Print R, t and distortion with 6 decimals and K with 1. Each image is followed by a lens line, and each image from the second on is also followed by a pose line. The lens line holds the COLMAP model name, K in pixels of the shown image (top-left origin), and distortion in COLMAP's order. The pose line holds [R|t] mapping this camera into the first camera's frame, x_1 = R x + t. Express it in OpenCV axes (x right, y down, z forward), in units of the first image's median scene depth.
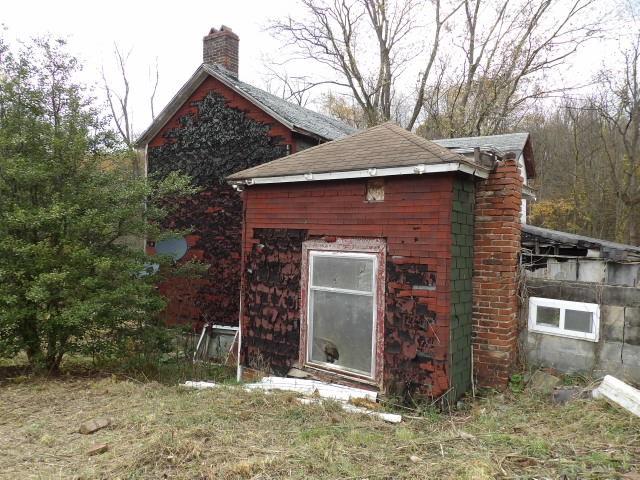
lens RADIAL K [[456.3, 0, 320.0], [0, 456.3, 240.0], [0, 0, 1]] dist [-0.027611, 0.036531]
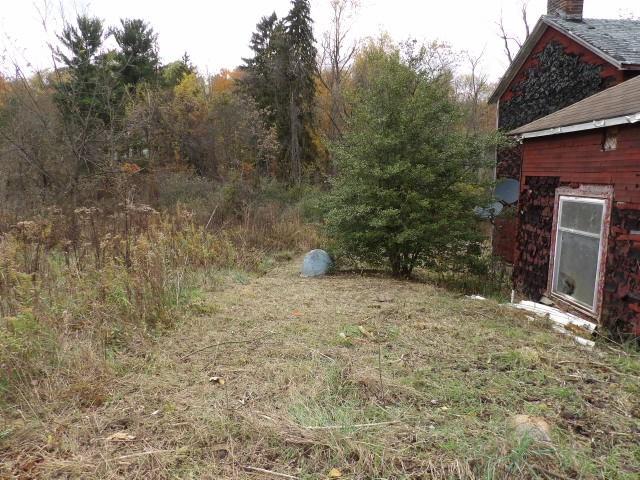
lens RADIAL K [[456.3, 0, 320.0], [0, 456.3, 240.0], [0, 0, 1]] dist [-0.027611, 0.036531]
pose [[0.643249, 0.086605, -0.760743, 0.460540], [0.007764, 0.992793, 0.119587, -0.007185], [0.765618, -0.082830, 0.637941, -0.182589]]
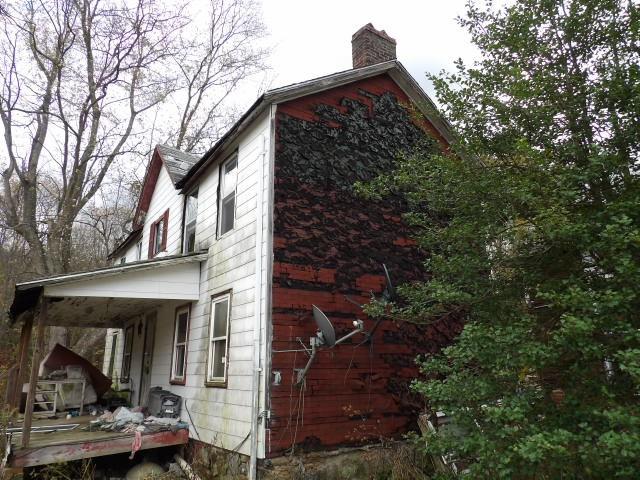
lens RADIAL K [[456.3, 0, 320.0], [0, 456.3, 240.0], [0, 0, 1]] dist [-0.027611, 0.036531]
pose [[0.407468, 0.233057, 0.882981, -1.687324], [0.034401, 0.962284, -0.269863, 0.214822], [-0.912572, 0.140336, 0.384082, 1.569739]]
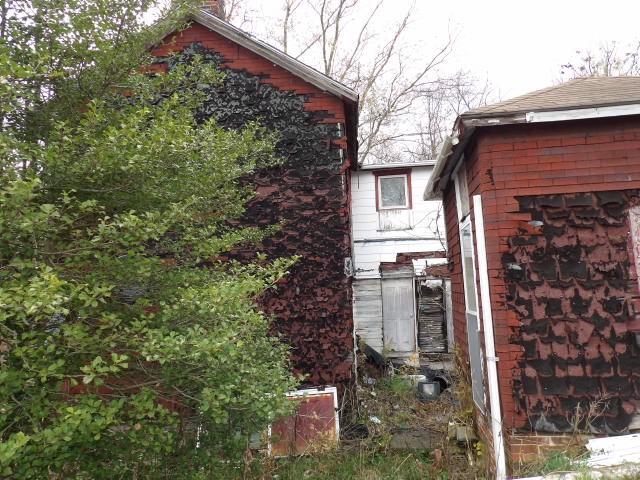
lens RADIAL K [[456.3, 0, 320.0], [0, 456.3, 240.0], [0, 0, 1]] dist [-0.027611, 0.036531]
pose [[0.878963, -0.012347, 0.476731, -0.739721], [0.069908, 0.992202, -0.103194, 0.085107], [-0.471739, 0.124031, 0.872971, 0.657990]]
